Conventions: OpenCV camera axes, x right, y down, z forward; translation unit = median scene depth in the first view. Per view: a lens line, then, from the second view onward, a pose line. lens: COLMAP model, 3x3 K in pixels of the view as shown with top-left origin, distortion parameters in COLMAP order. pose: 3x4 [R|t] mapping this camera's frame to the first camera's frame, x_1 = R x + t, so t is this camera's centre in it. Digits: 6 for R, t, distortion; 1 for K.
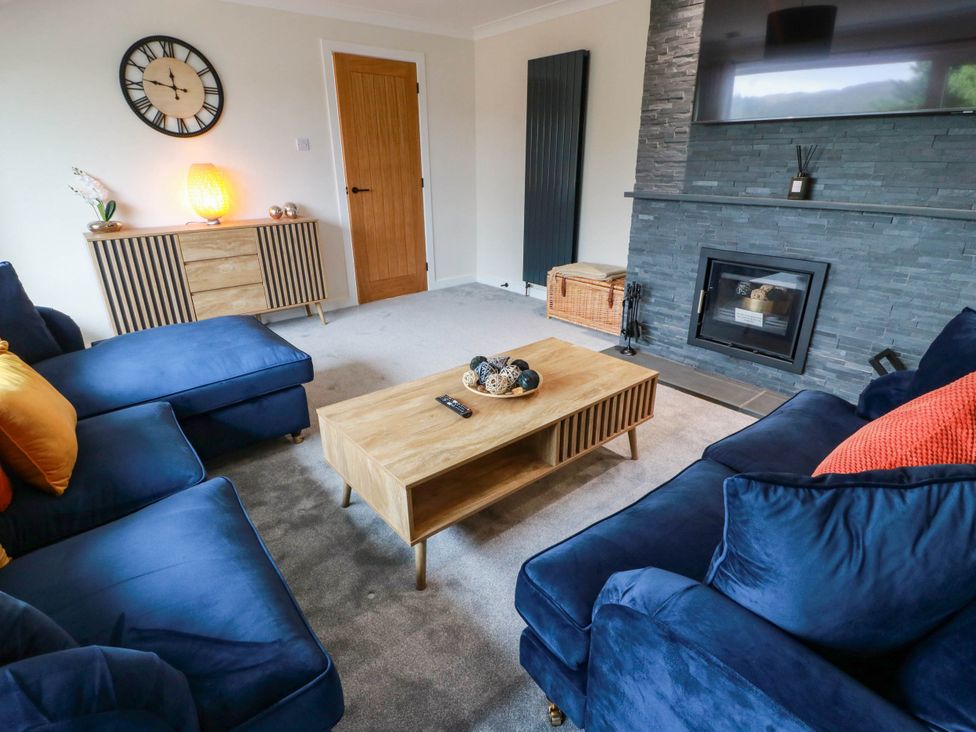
lens RADIAL K [[505.9, 0, 489.7], [0, 505.9, 360.6], [0, 0, 1]] dist [0.003066, -0.016675]
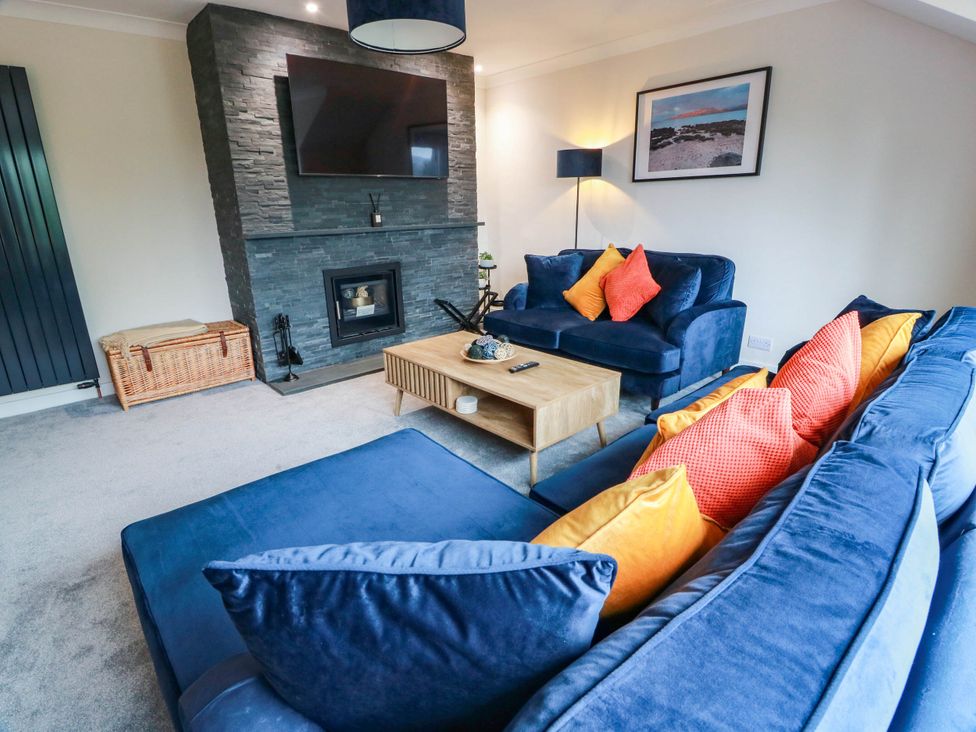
lens RADIAL K [[505.9, 0, 489.7], [0, 505.9, 360.6], [0, 0, 1]] dist [0.003066, -0.016675]
pose [[-0.036545, -0.294267, 0.955024, -0.850974], [0.381638, 0.879120, 0.285483, -0.221784], [-0.923589, 0.374907, 0.080176, 0.581354]]
